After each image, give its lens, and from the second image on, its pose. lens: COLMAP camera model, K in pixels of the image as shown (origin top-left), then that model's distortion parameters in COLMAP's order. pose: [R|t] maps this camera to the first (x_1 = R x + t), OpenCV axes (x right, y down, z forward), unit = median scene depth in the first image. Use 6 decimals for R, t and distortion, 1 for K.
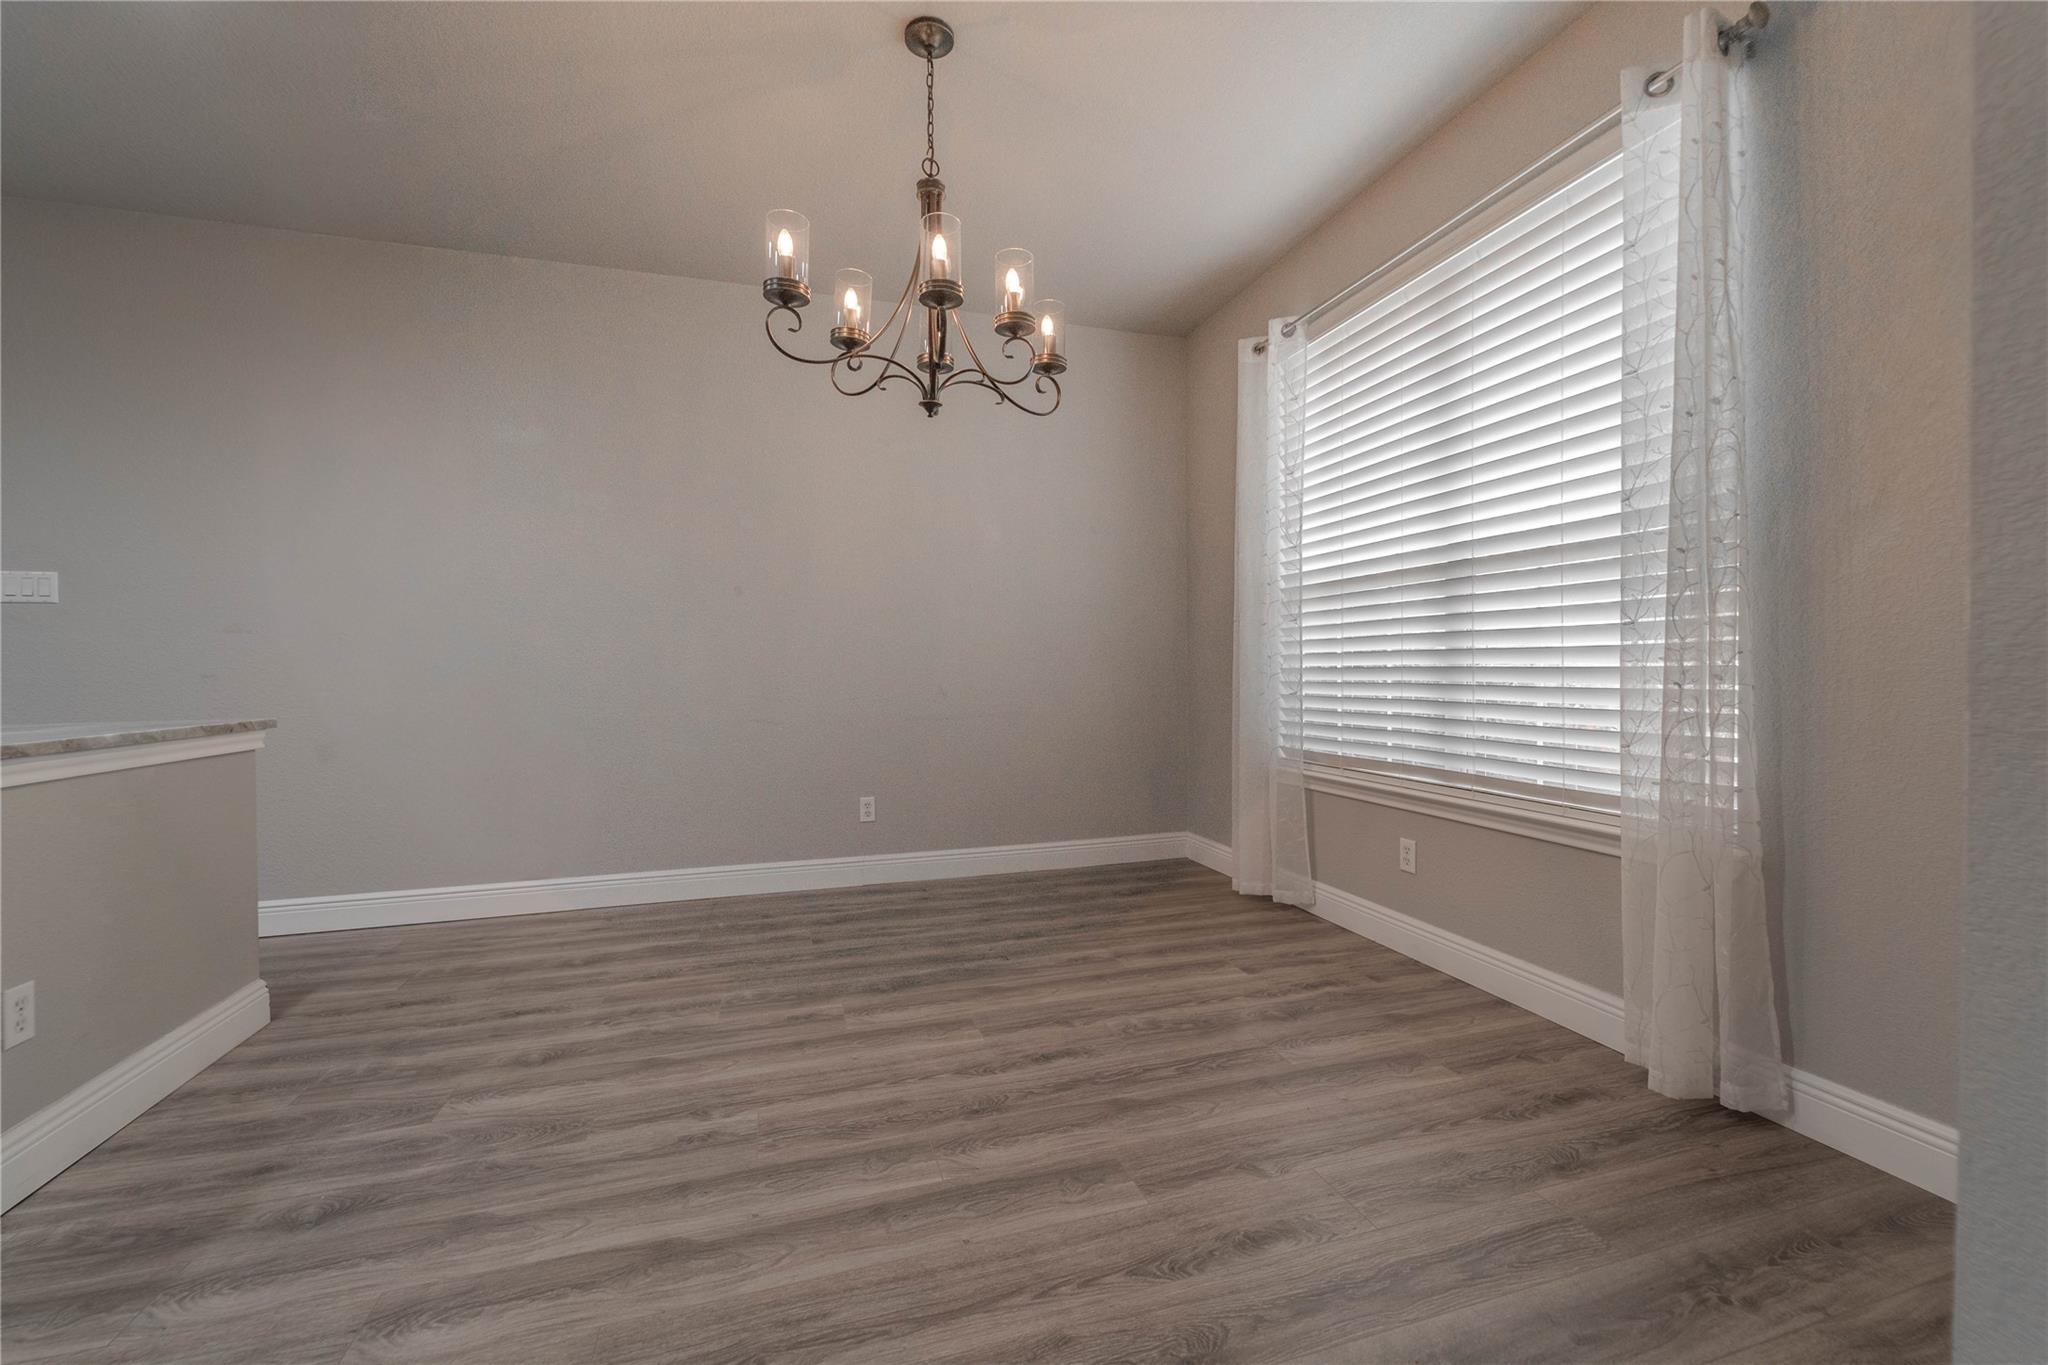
lens RADIAL K [[826.7, 0, 1020.7], [0, 826.7, 662.2], [0, 0, 1]] dist [0.003125, -0.002185]
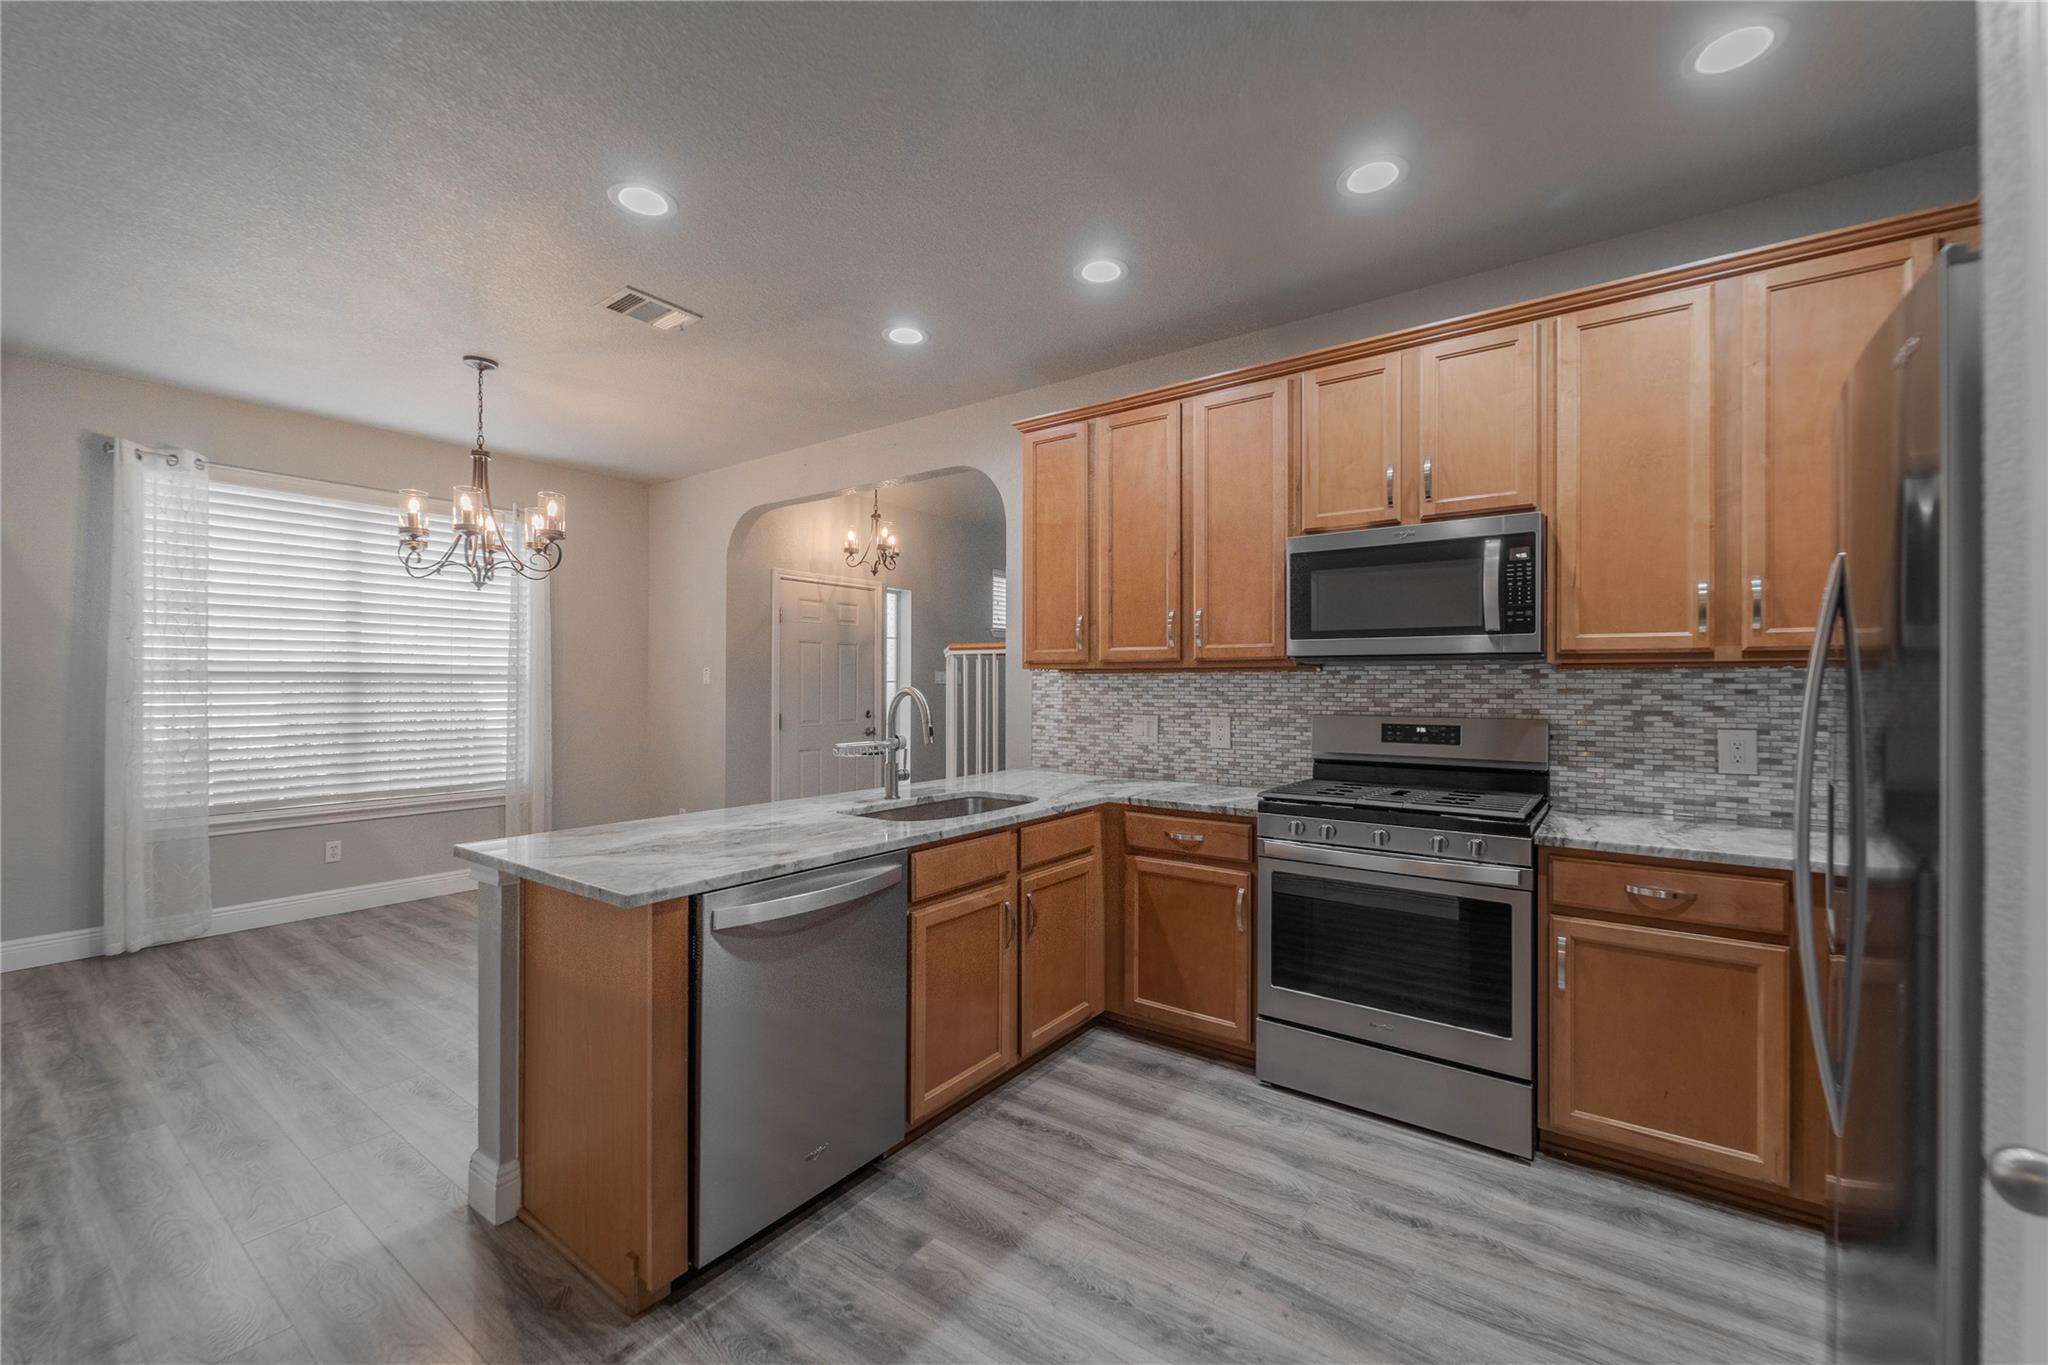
lens RADIAL K [[826.7, 0, 1021.3], [0, 826.7, 681.3], [0, 0, 1]] dist [0.003125, -0.002185]
pose [[-0.601639, 0.012575, 0.798669, -2.301882], [-0.001391, 0.999858, -0.016791, -0.102839], [-0.798767, -0.011213, -0.601536, 1.274532]]
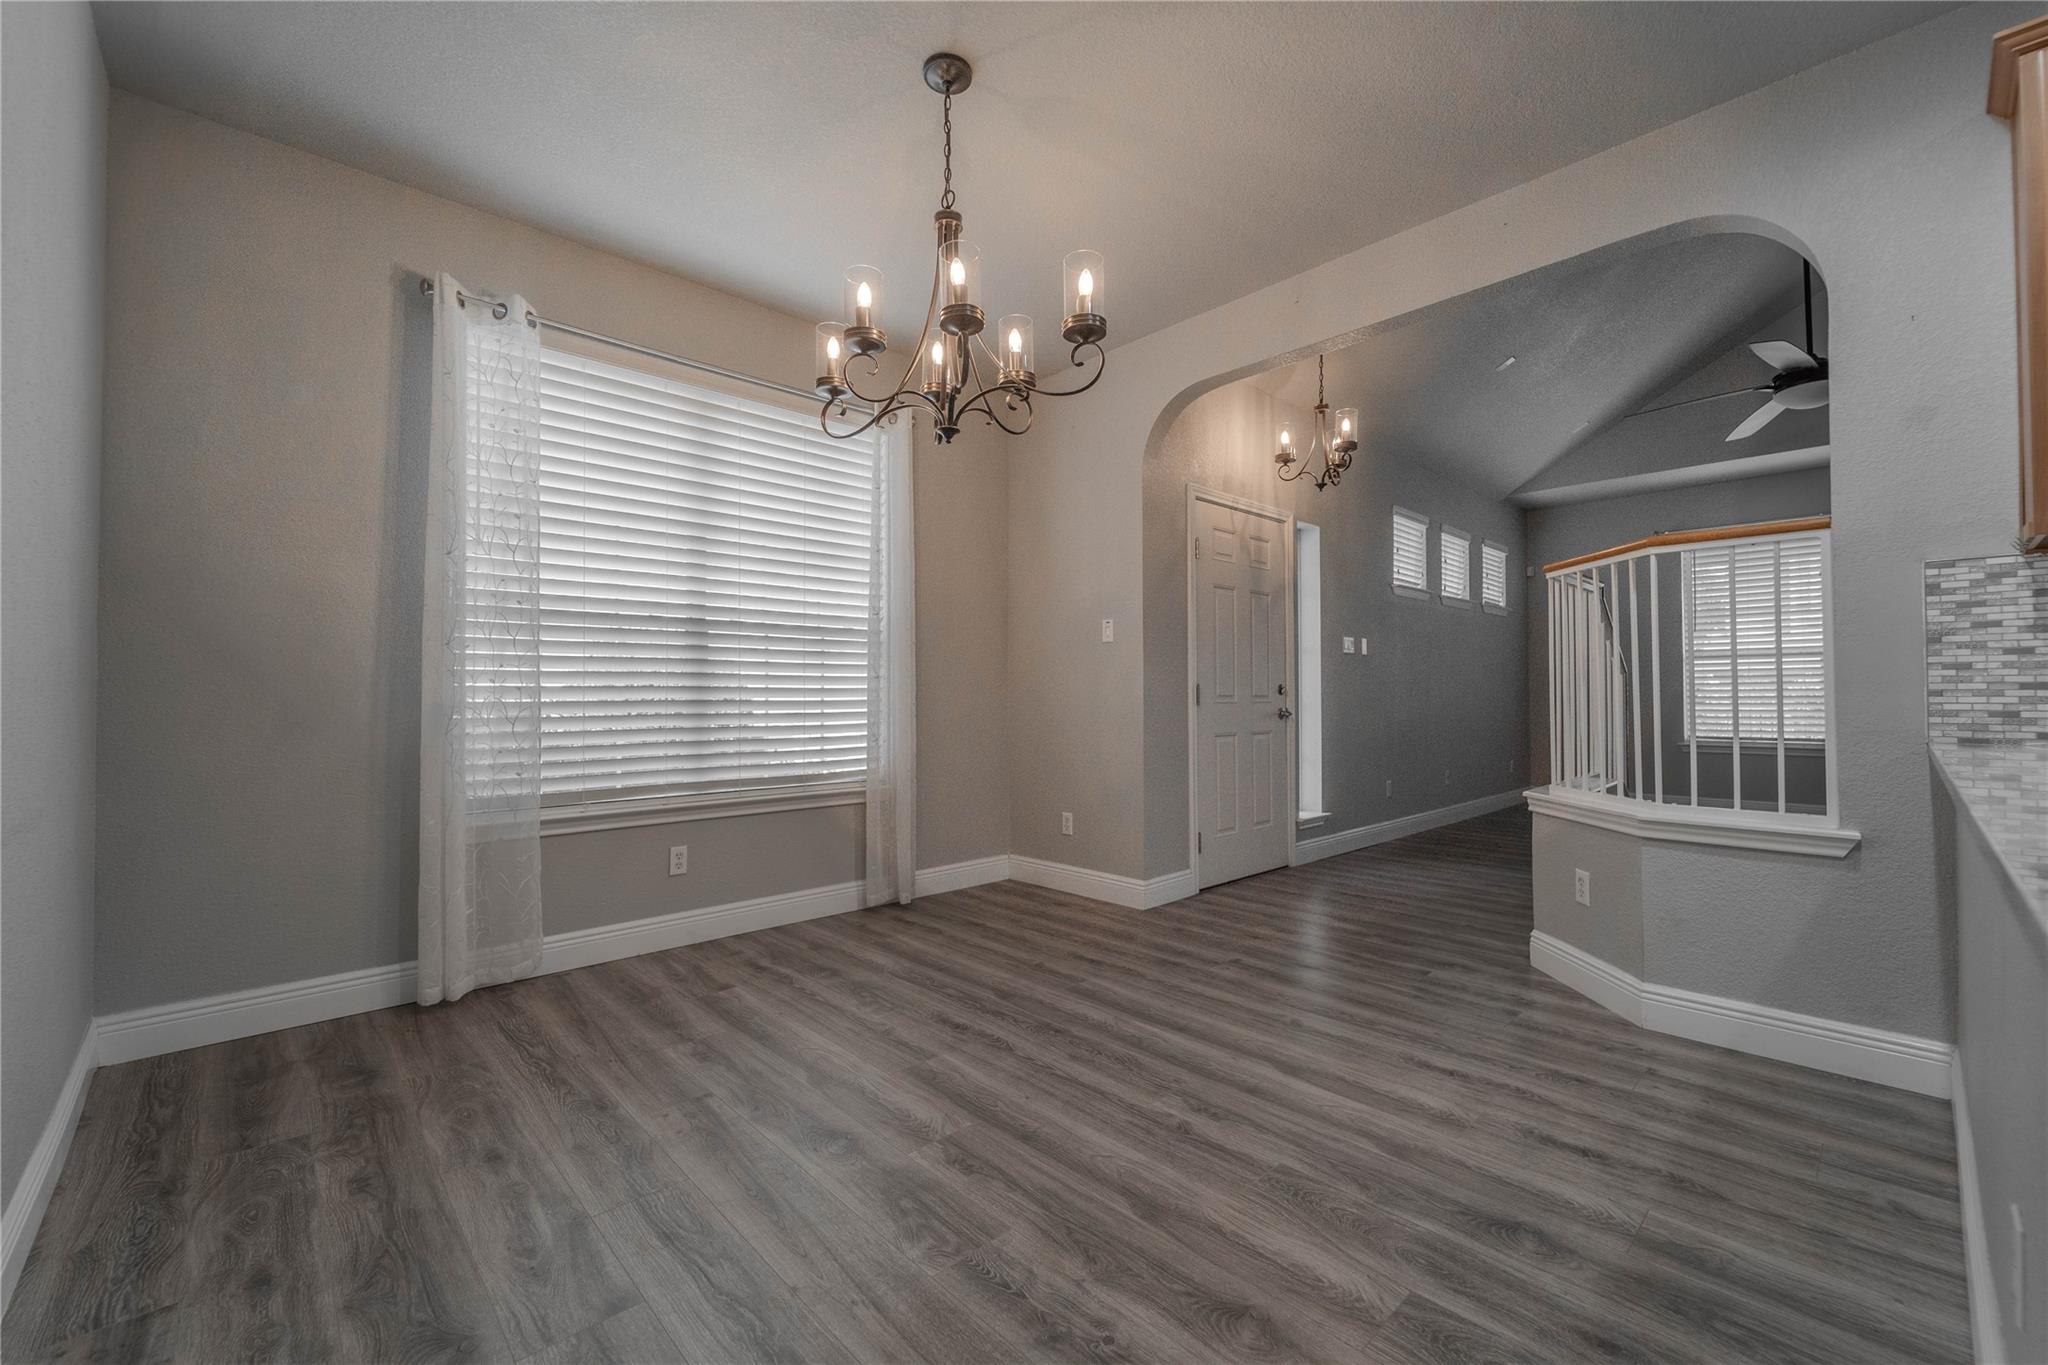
lens RADIAL K [[826.7, 0, 1027.3], [0, 826.7, 680.9], [0, 0, 1]] dist [0.003125, -0.002185]
pose [[-0.446641, 0.028704, 0.894253, -1.154101], [0.002608, 0.999523, -0.030780, 0.019999], [-0.894709, -0.011416, -0.446503, 1.531720]]
